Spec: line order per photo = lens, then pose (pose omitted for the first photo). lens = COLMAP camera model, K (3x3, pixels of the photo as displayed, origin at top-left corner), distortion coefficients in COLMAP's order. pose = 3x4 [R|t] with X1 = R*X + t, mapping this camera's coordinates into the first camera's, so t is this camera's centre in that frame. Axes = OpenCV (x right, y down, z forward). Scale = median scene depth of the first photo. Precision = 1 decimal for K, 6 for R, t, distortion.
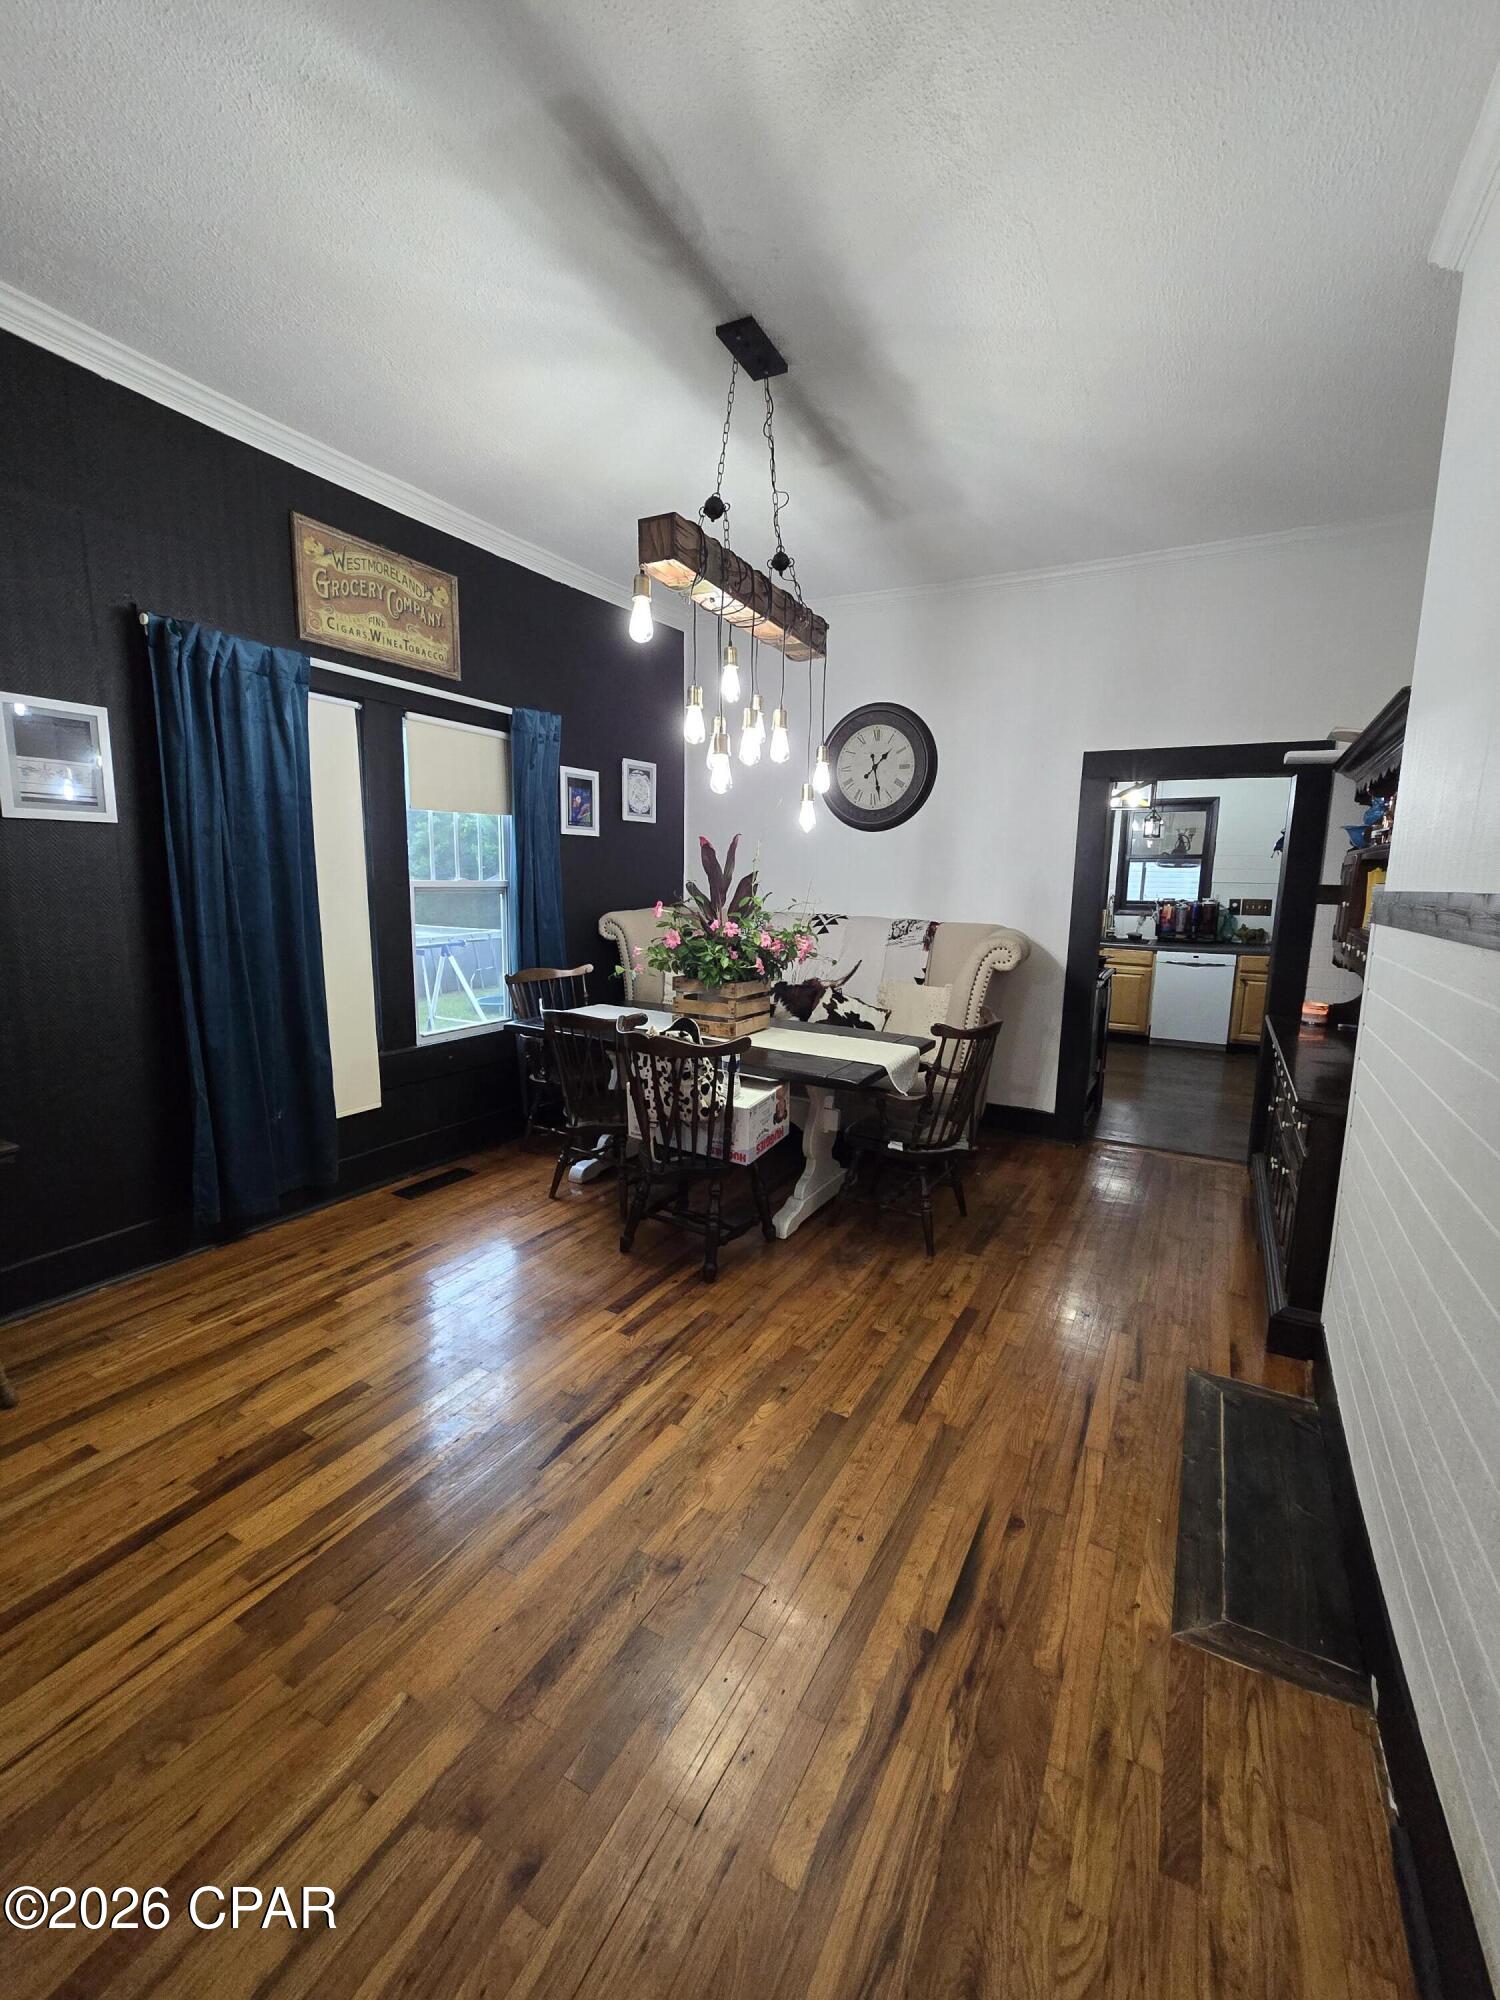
lens RADIAL K [[829.5, 0, 745.2], [0, 829.5, 1002.6], [0, 0, 1]] dist [-0.007357, 0.004517]
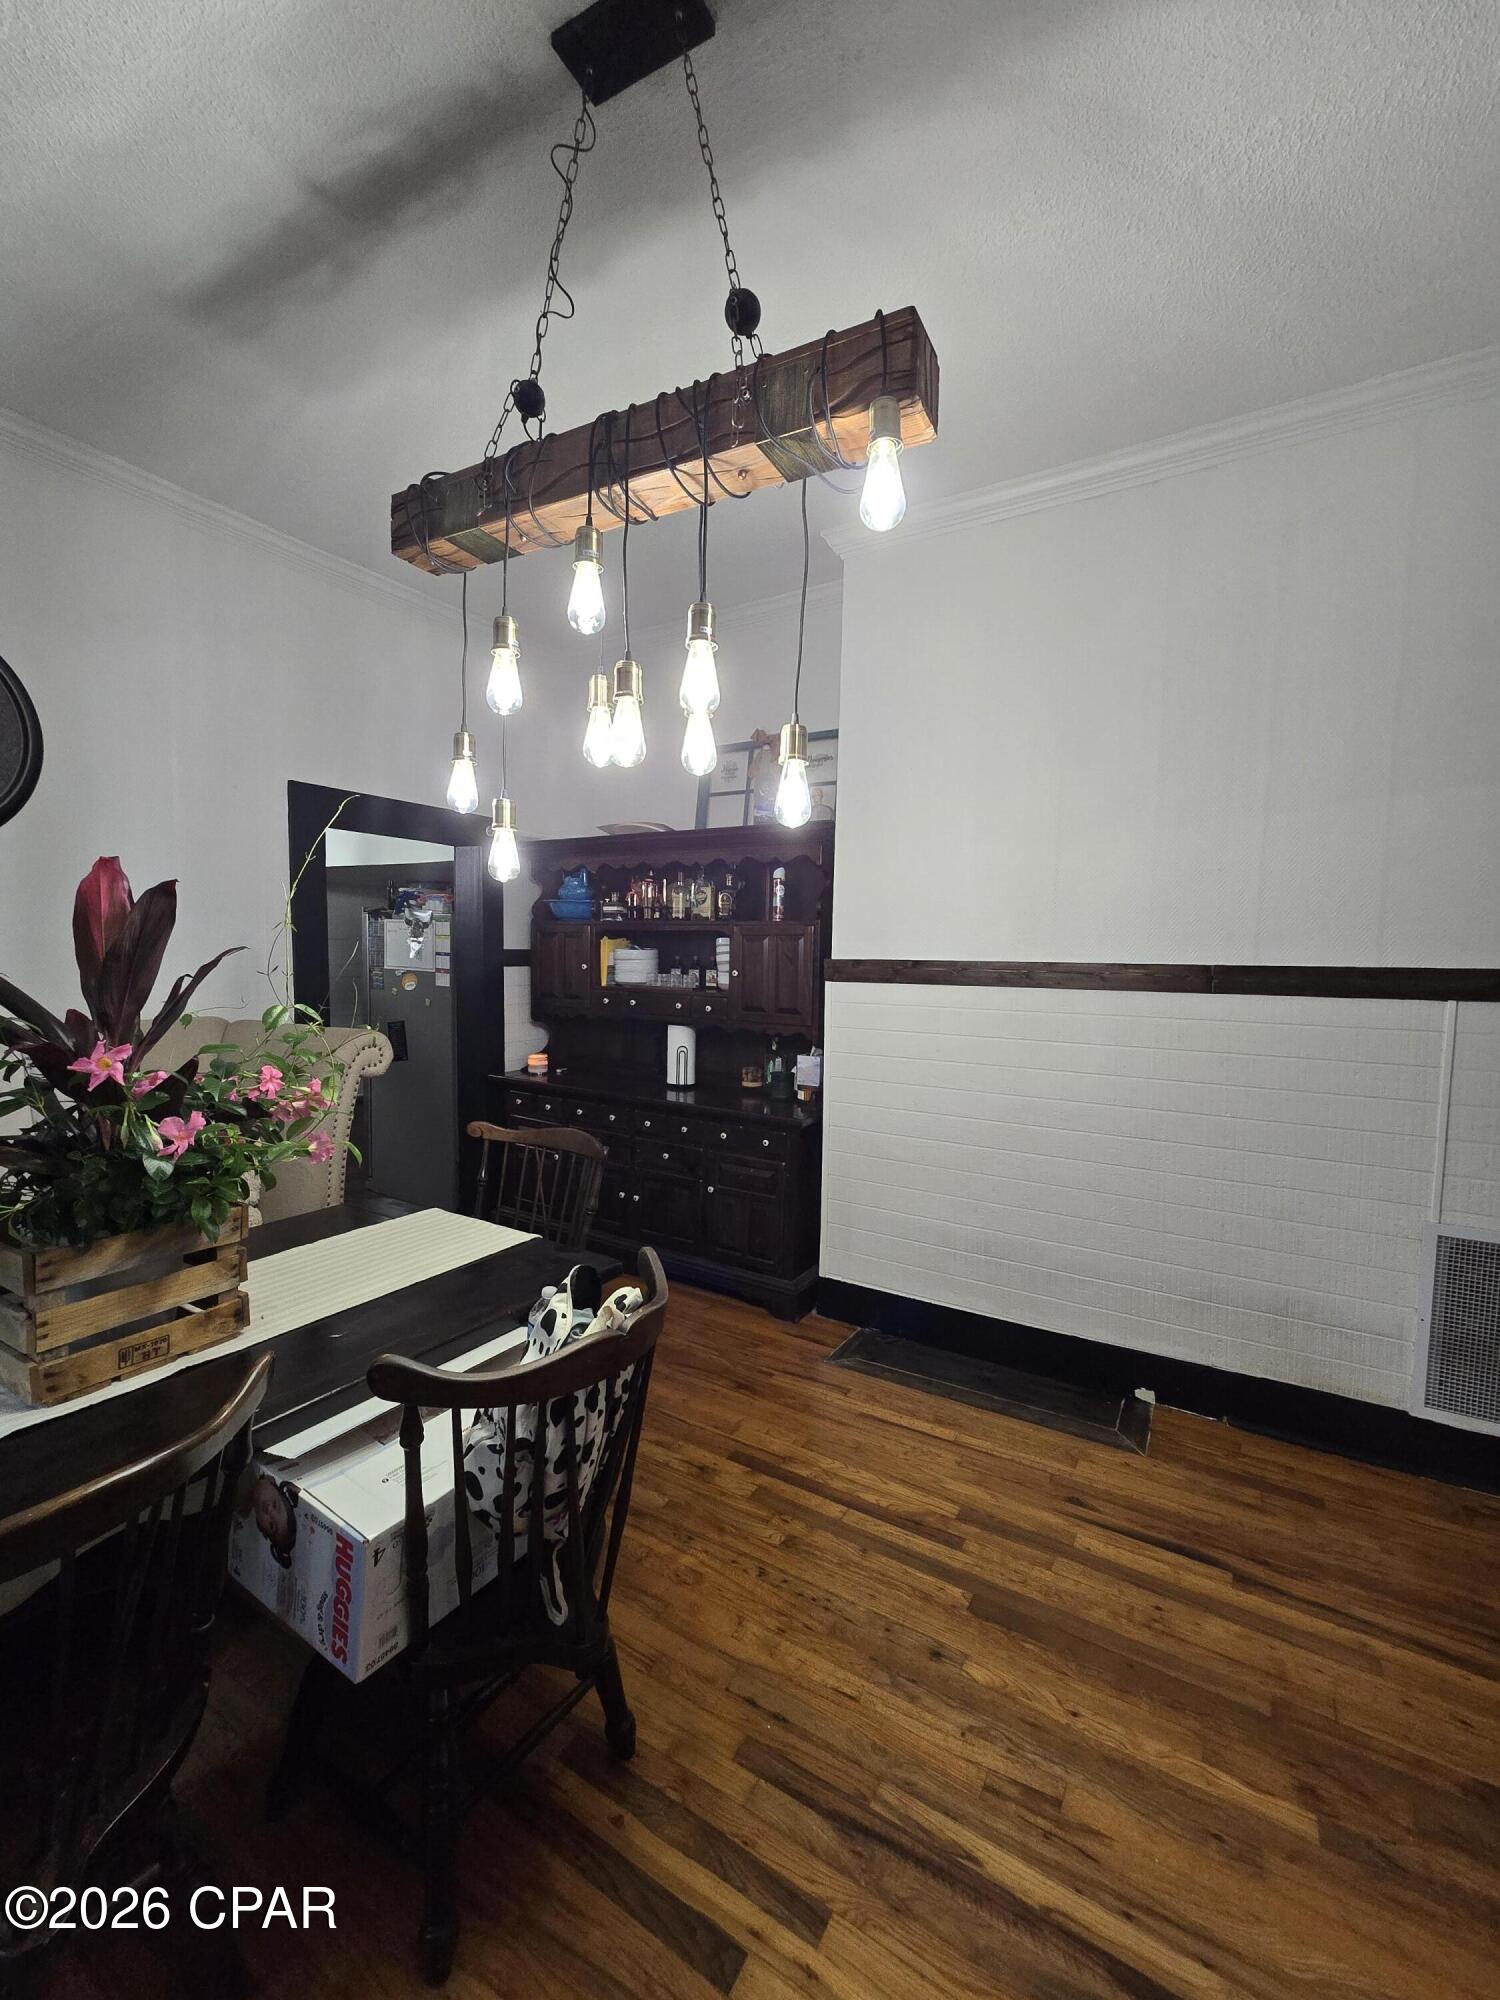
lens RADIAL K [[829.5, 0, 745.9], [0, 829.5, 1008.3], [0, 0, 1]] dist [-0.007357, 0.004517]
pose [[0.025046, -0.089975, 0.995629, -0.577390], [0.140190, 0.986416, 0.085616, -0.167941], [-0.989808, 0.137433, 0.037320, 0.961425]]
